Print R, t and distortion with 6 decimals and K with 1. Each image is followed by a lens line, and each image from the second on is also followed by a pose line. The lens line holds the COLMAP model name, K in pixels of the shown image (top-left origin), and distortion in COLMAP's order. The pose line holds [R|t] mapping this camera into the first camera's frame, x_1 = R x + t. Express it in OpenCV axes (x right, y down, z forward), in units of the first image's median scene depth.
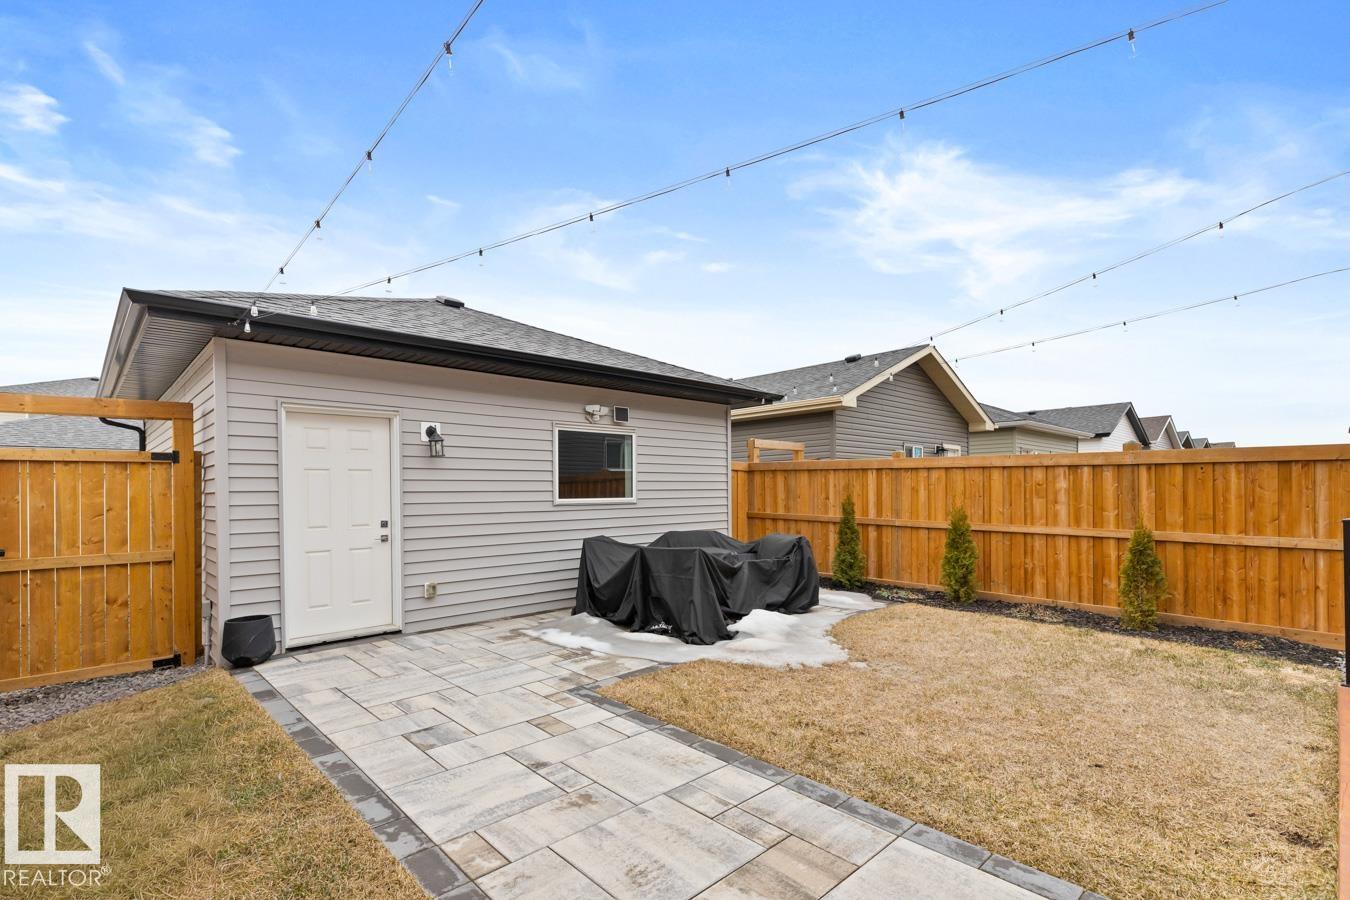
lens RADIAL K [[633.3, 0, 679.9], [0, 633.3, 493.5], [0, 0, 1]] dist [0.001696, 0.000147]
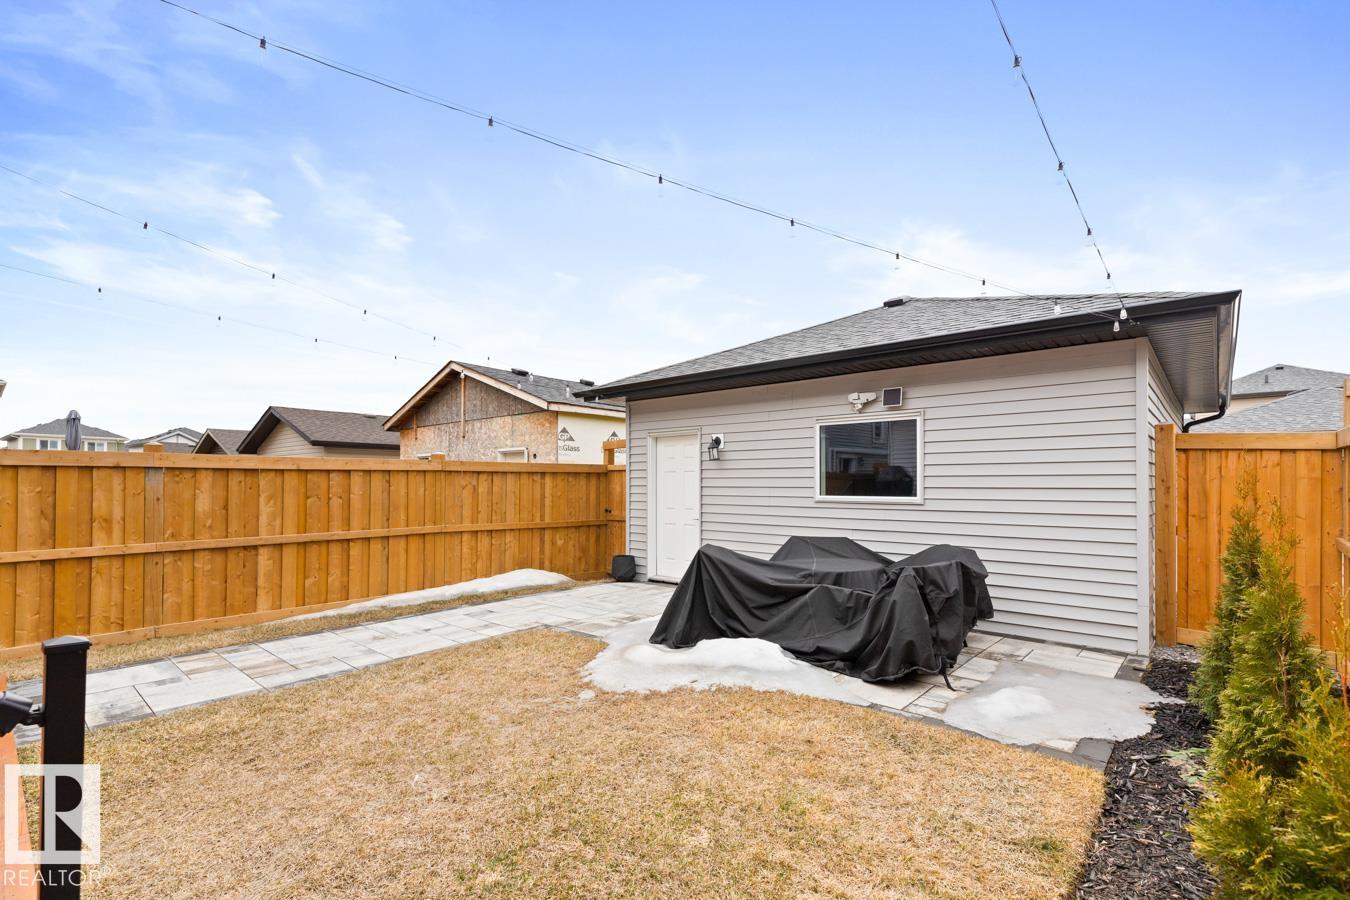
lens RADIAL K [[607.4, 0, 676.6], [0, 607.4, 476.4], [0, 0, 1]] dist [-0.015916, -0.000014]
pose [[0.083196, -0.002648, -0.996530, 0.839959], [-0.004700, 0.999984, -0.003050, -0.019514], [0.996522, 0.004937, 0.083182, 0.796645]]
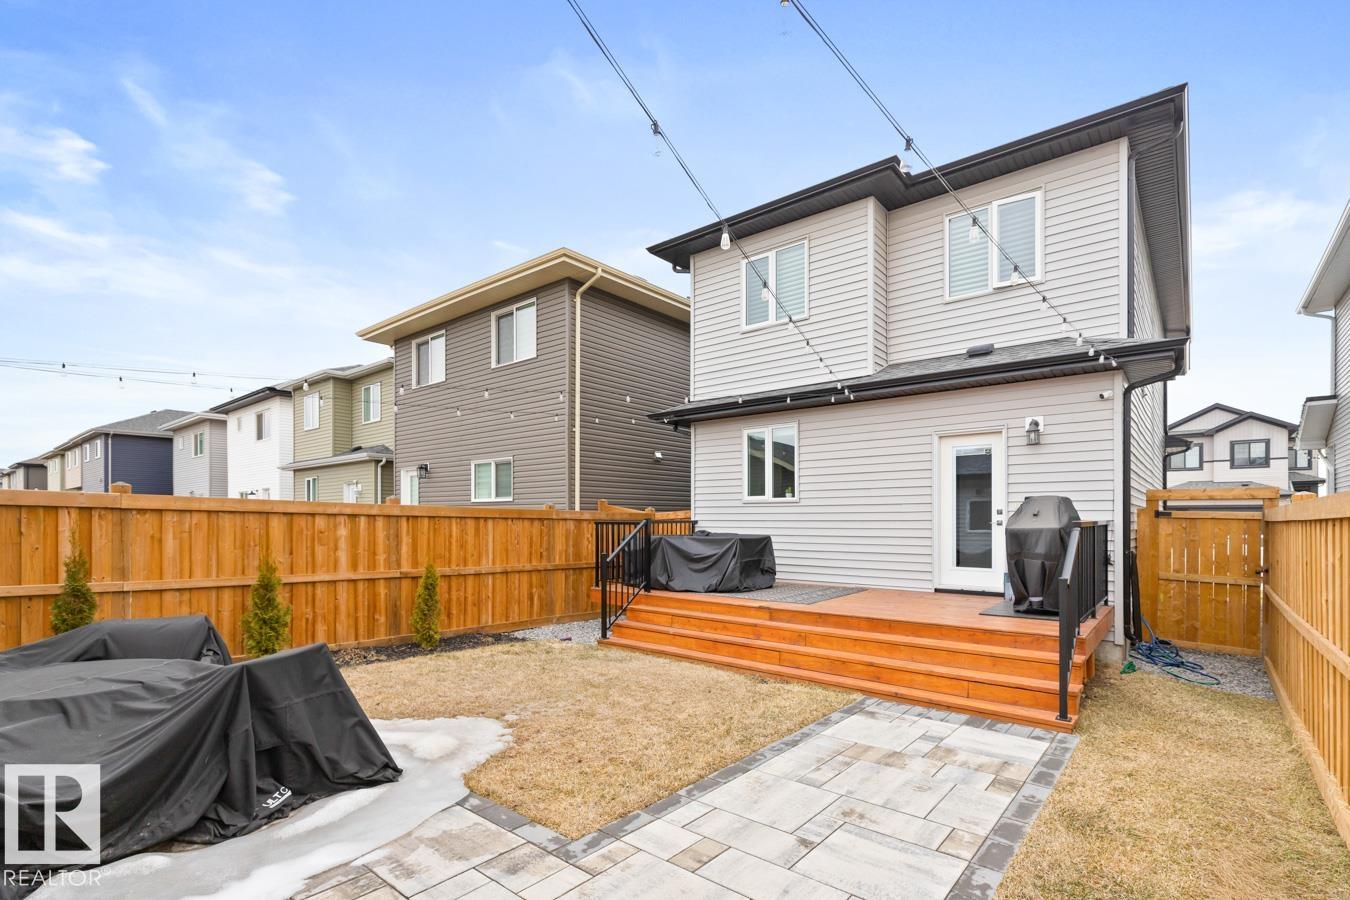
lens RADIAL K [[633.3, 0, 679.9], [0, 633.3, 493.5], [0, 0, 1]] dist [0.001696, 0.000147]
pose [[-0.123912, 0.049515, 0.991057, -0.587540], [0.002498, 0.998767, -0.049588, -0.028048], [-0.992290, -0.003669, -0.123883, 0.651146]]
